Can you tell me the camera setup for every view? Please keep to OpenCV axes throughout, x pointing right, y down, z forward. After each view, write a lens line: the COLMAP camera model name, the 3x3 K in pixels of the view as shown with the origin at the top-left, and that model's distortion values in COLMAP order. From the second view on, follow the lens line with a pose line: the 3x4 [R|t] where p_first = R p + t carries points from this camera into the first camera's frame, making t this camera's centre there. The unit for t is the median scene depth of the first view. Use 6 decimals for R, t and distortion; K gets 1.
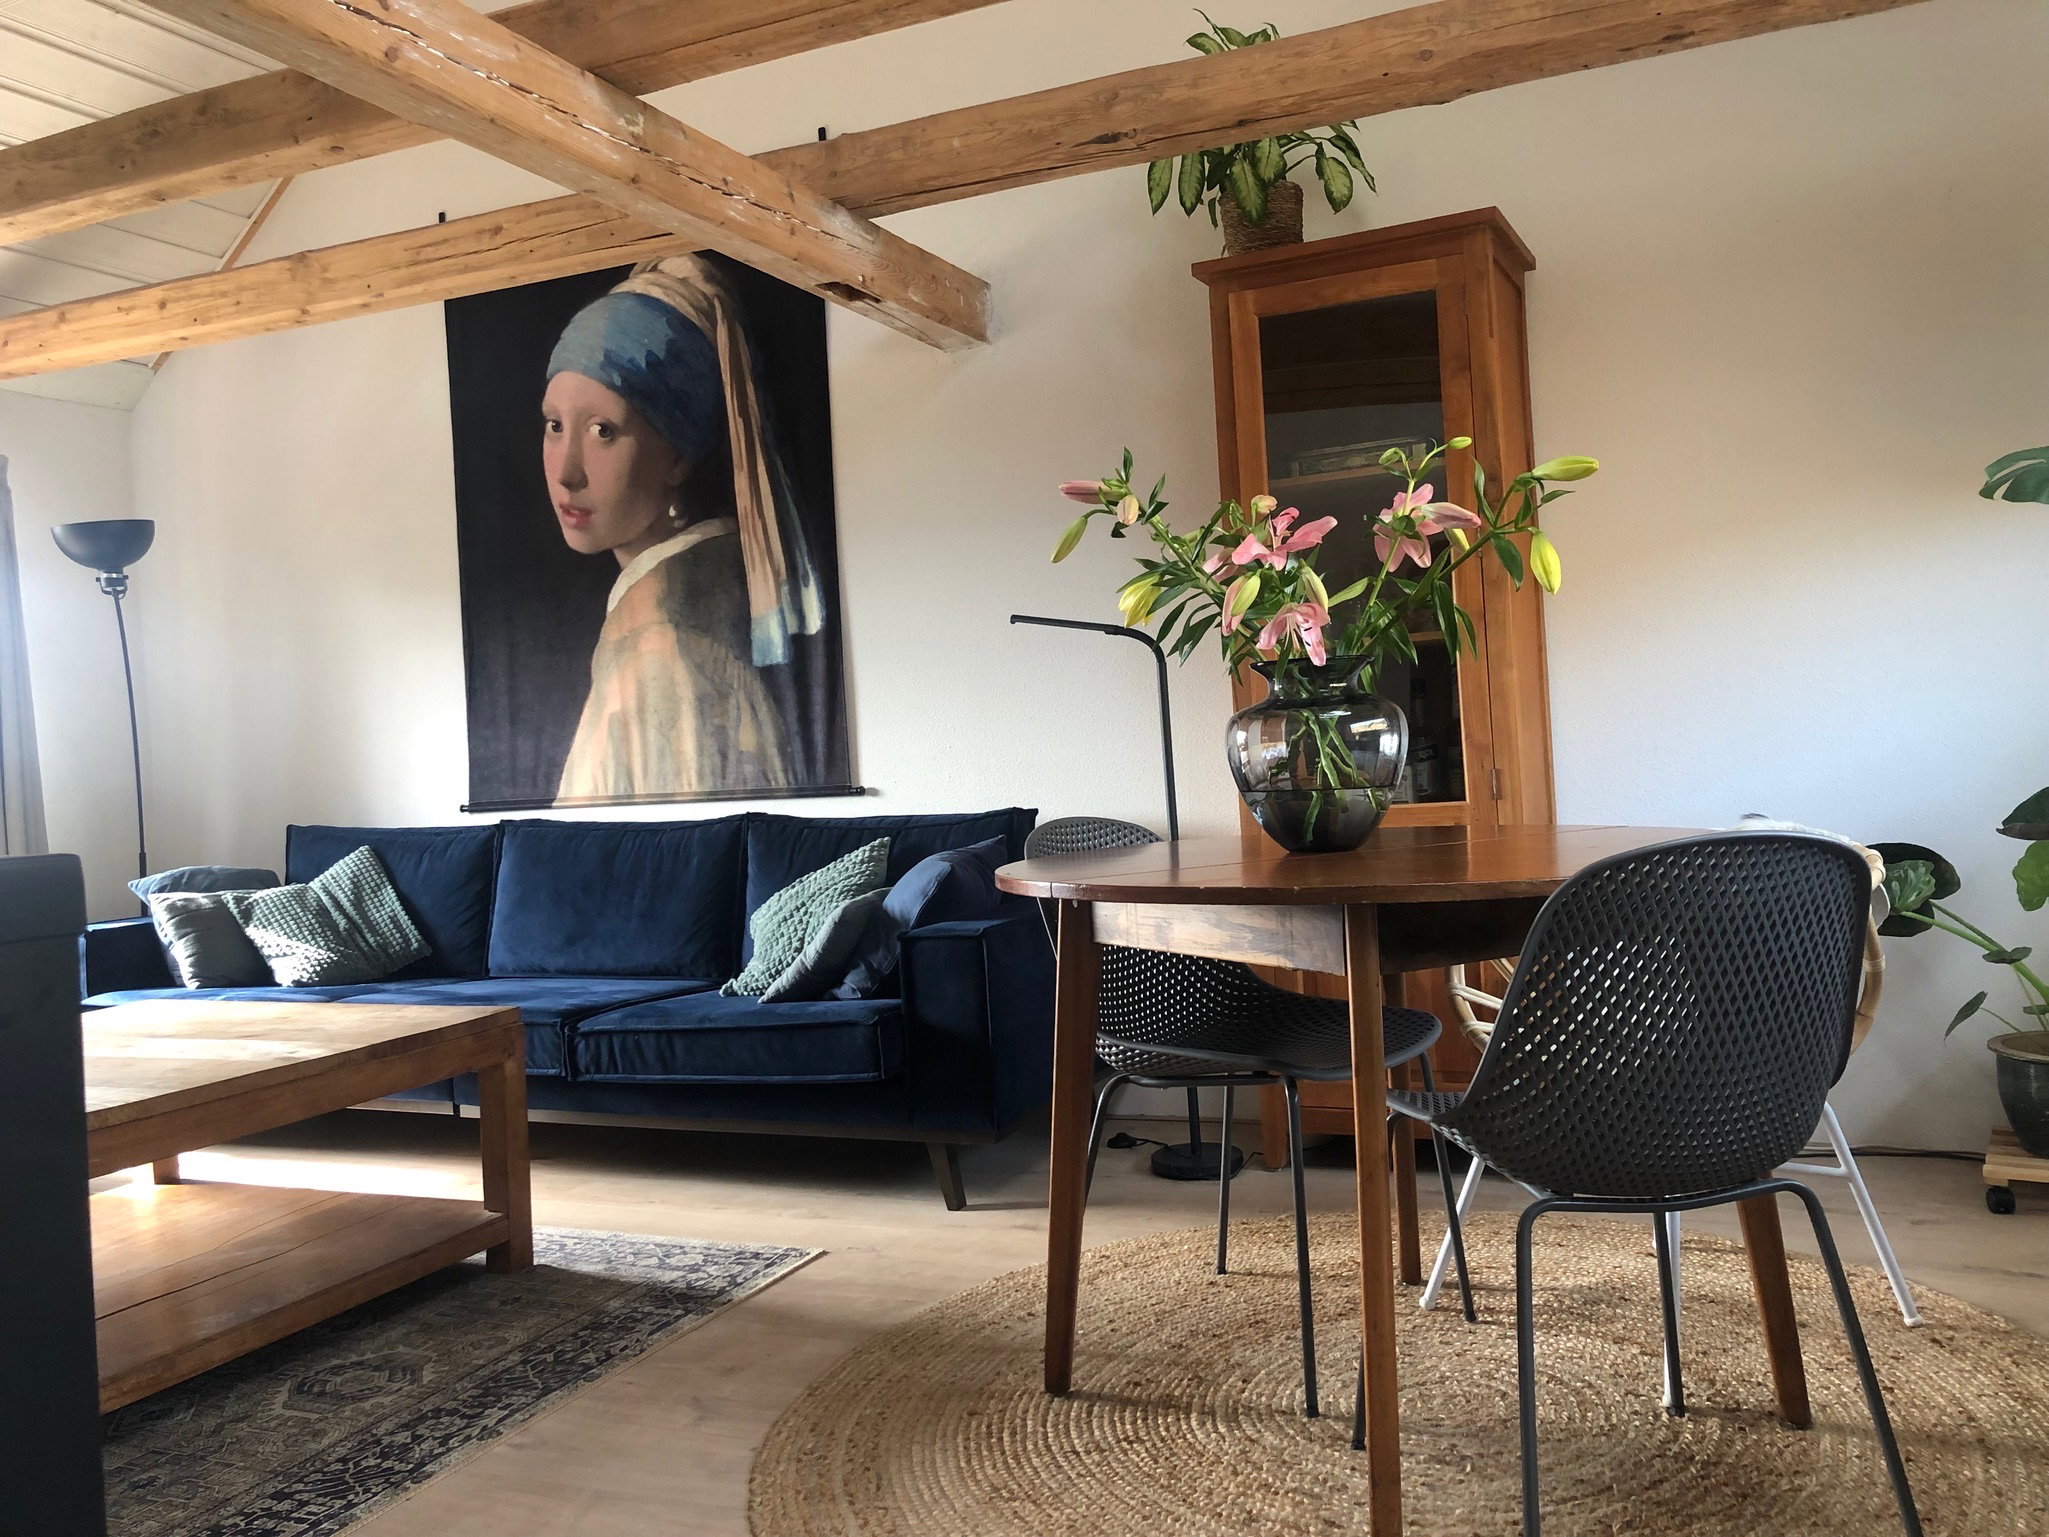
lens RADIAL K [[1703.0, 0, 1027.0], [0, 1703.0, 762.7], [0, 0, 1]] dist [0.003911, 0.012917]
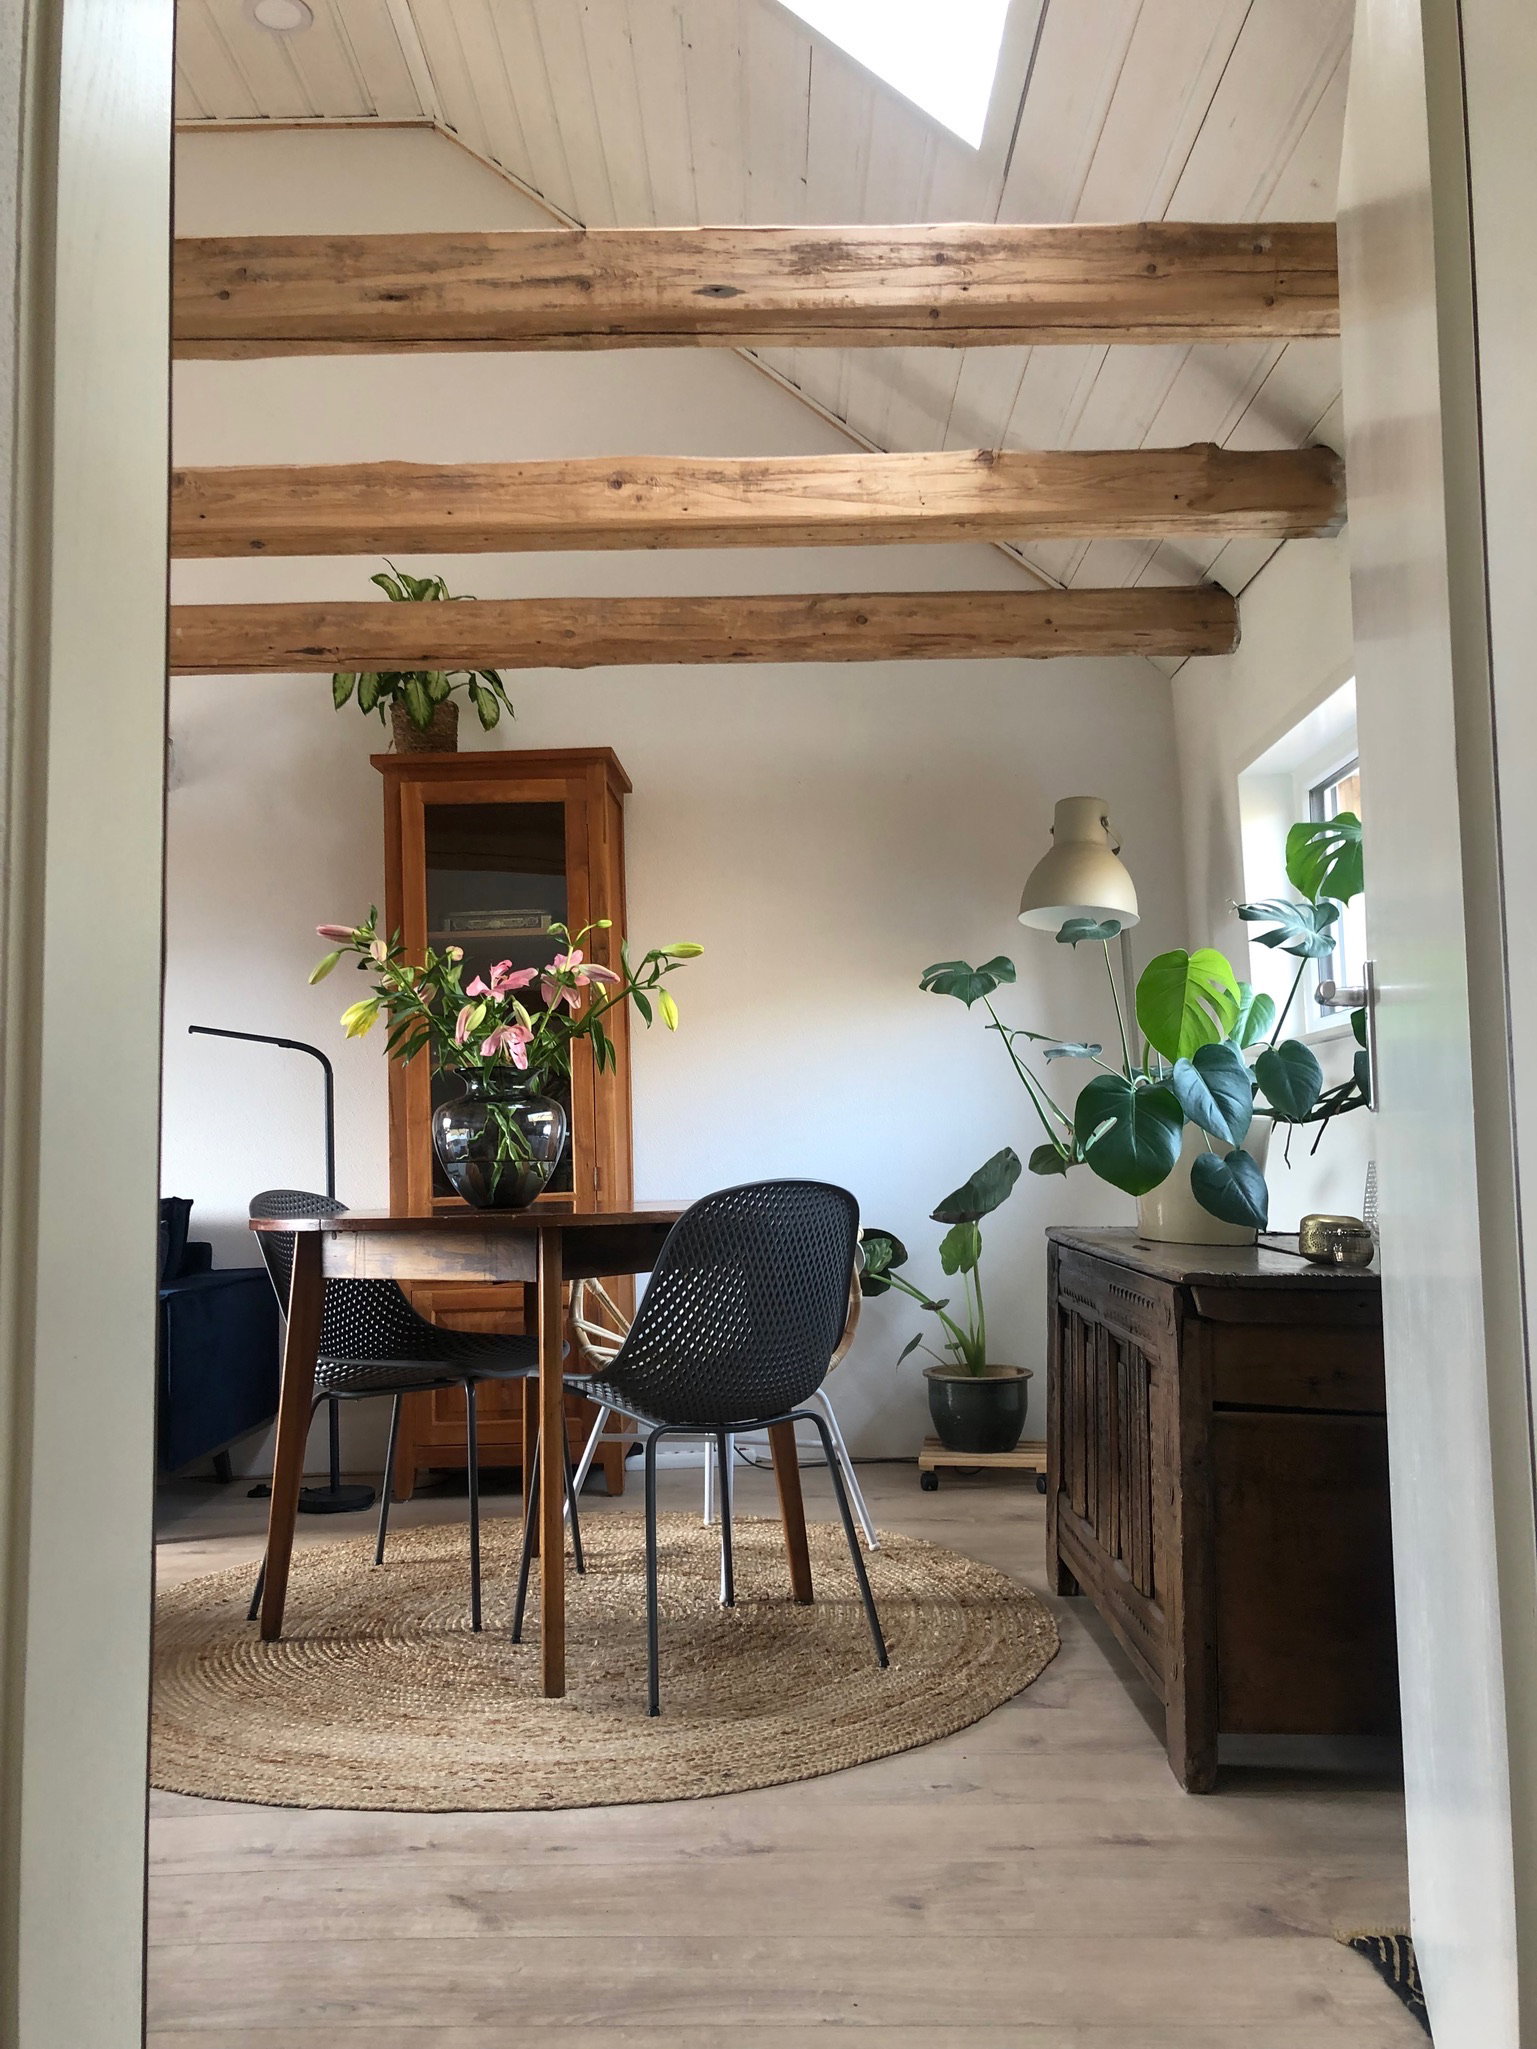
lens RADIAL K [[1703.0, 0, 765.5], [0, 1703.0, 1028.1], [0, 0, 1]] dist [0.003911, 0.012917]
pose [[0.914658, 0.065747, 0.398847, -0.146030], [-0.023038, 0.993559, -0.110950, 0.042846], [-0.403572, 0.092293, 0.910281, -0.271369]]
